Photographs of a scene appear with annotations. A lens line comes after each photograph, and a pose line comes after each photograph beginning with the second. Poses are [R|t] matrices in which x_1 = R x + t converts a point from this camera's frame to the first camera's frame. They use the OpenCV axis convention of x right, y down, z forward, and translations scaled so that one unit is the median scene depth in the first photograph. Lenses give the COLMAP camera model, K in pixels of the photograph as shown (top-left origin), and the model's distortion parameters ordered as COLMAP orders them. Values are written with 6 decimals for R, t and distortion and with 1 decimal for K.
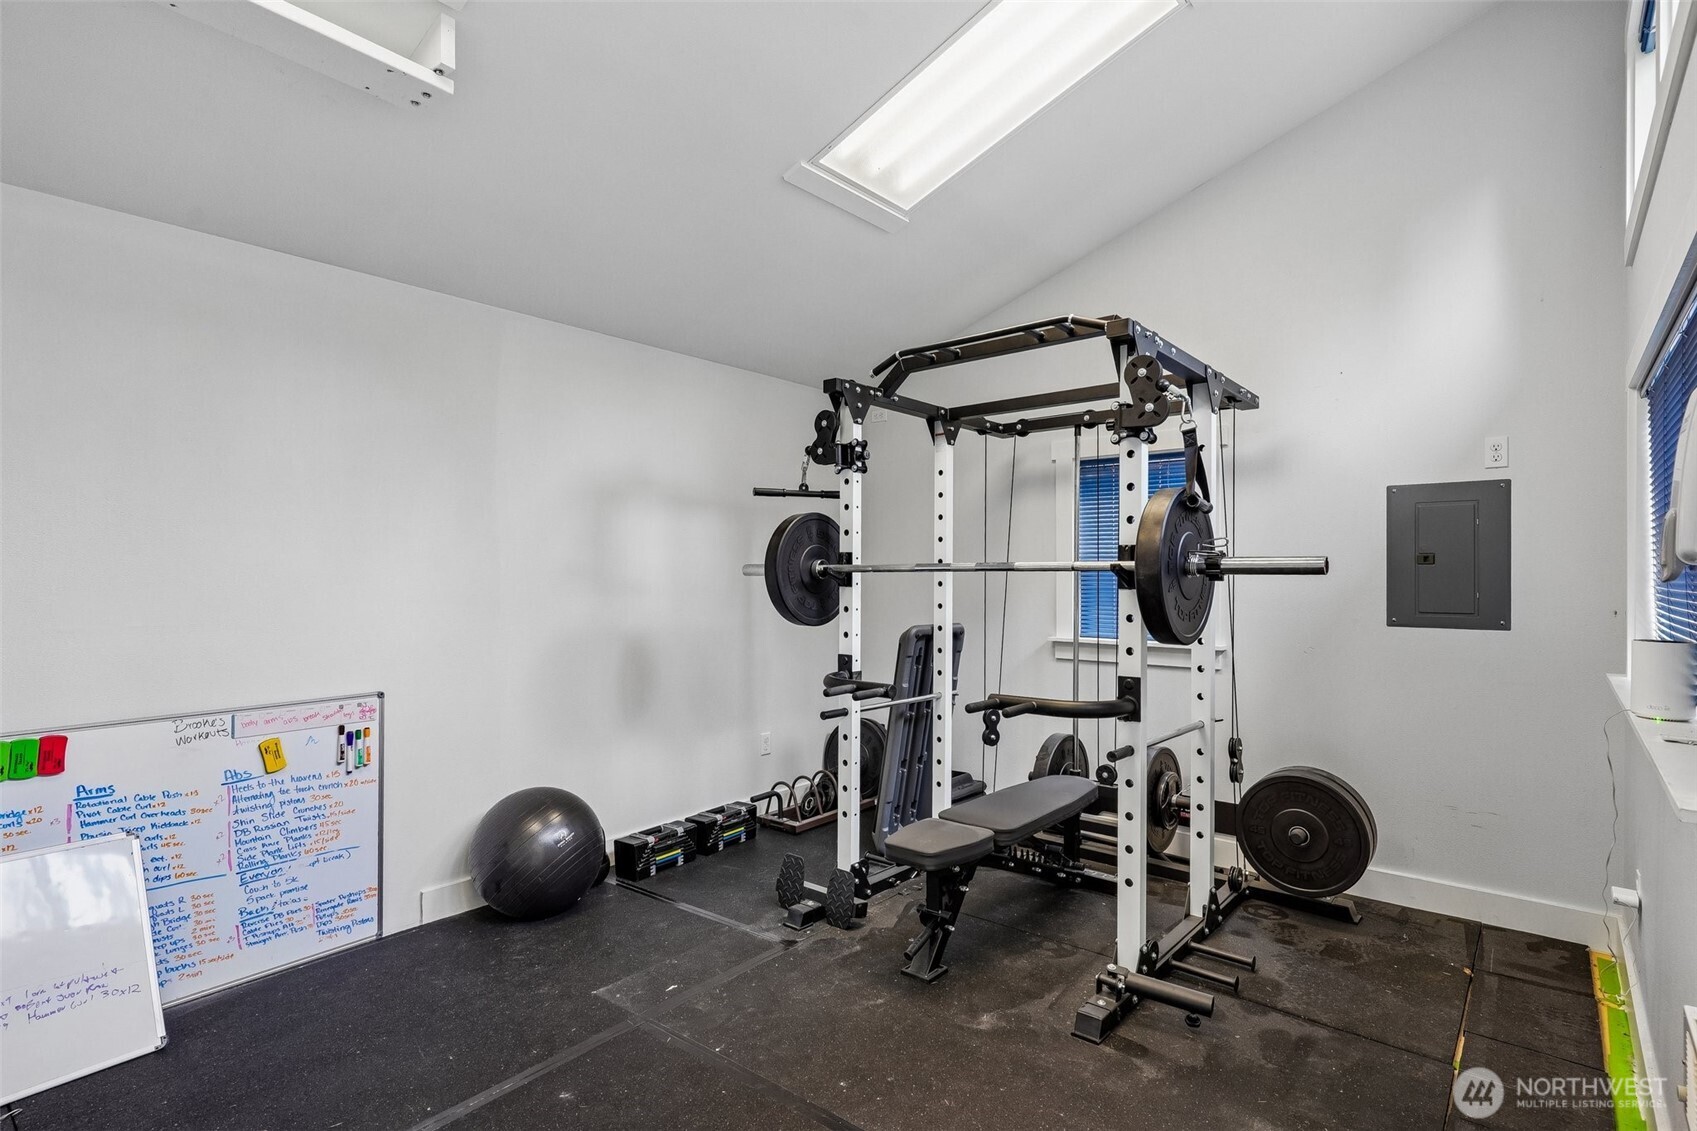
lens RADIAL K [[843.3, 0, 850.2], [0, 843.3, 584.8], [0, 0, 1]] dist [0.000050, -0.000502]
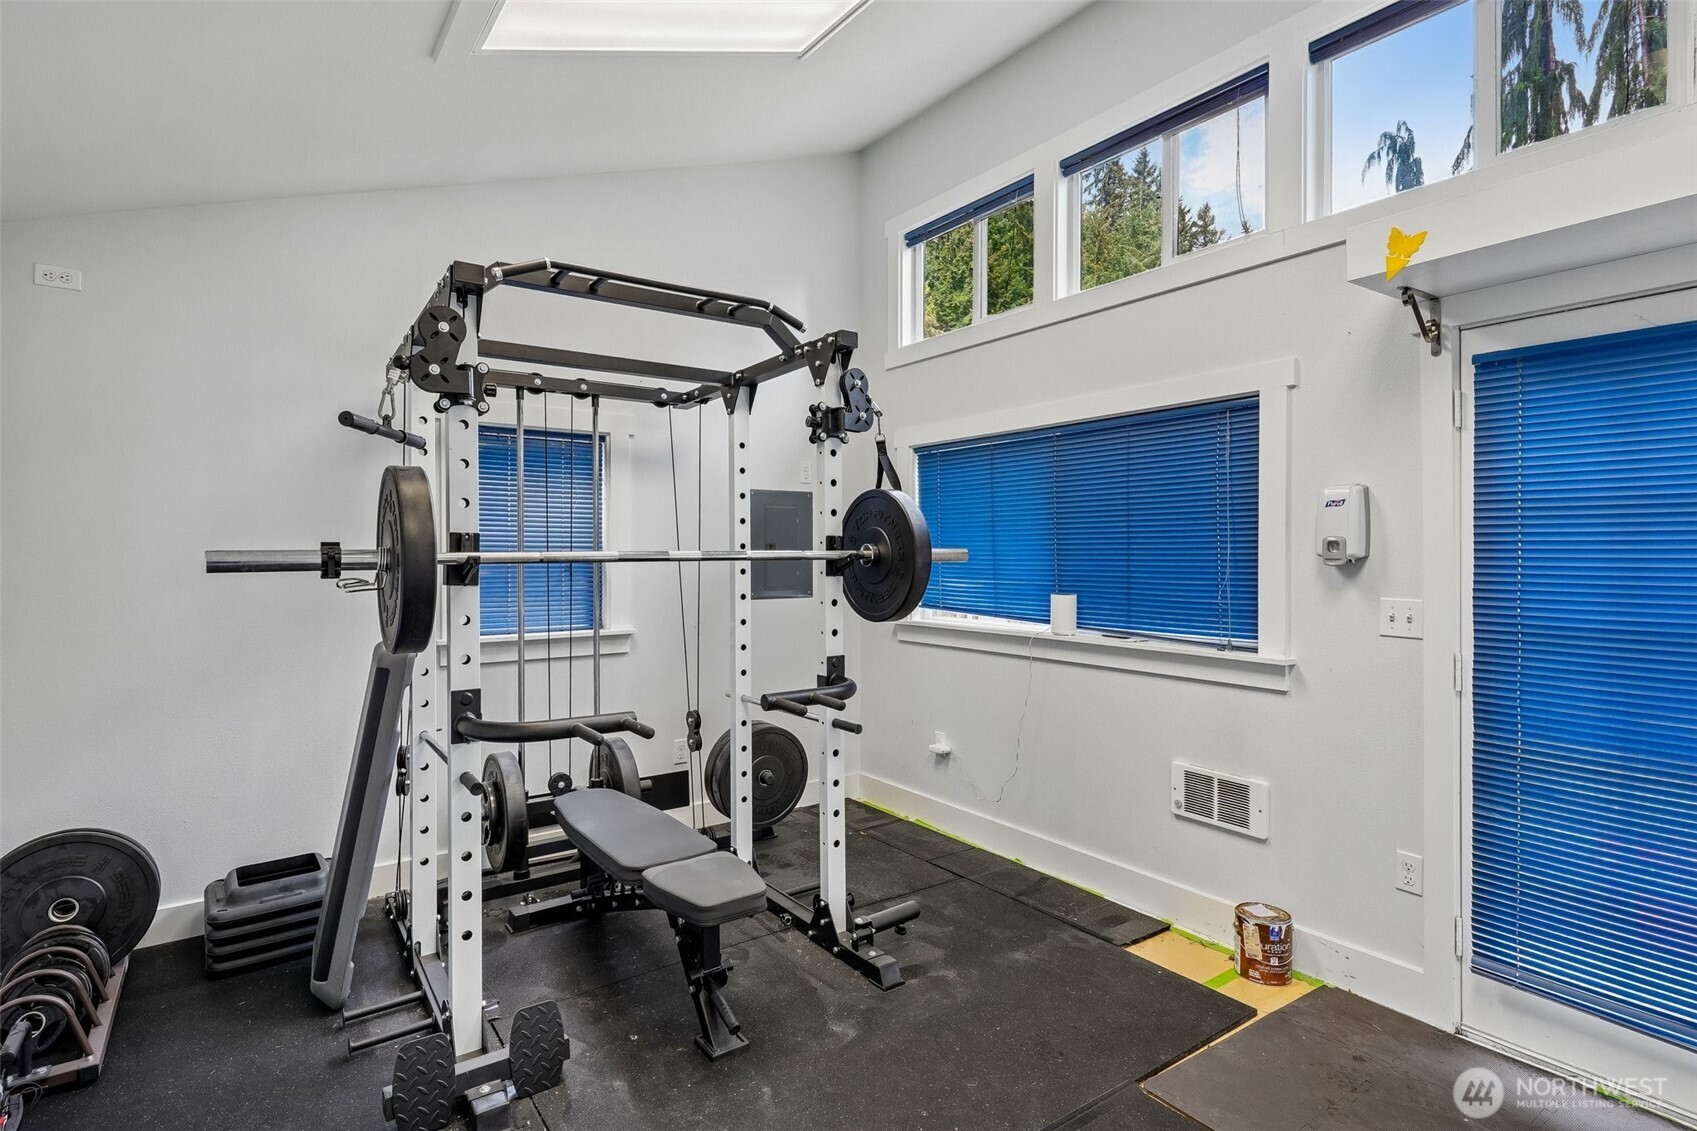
lens RADIAL K [[830.8, 0, 852.0], [0, 830.8, 559.2], [0, 0, 1]] dist [0.005474, -0.001574]
pose [[0.259237, -0.009758, 0.965764, -0.640901], [0.013180, 0.999892, 0.006565, -0.021211], [-0.965724, 0.011027, 0.259338, 0.632361]]
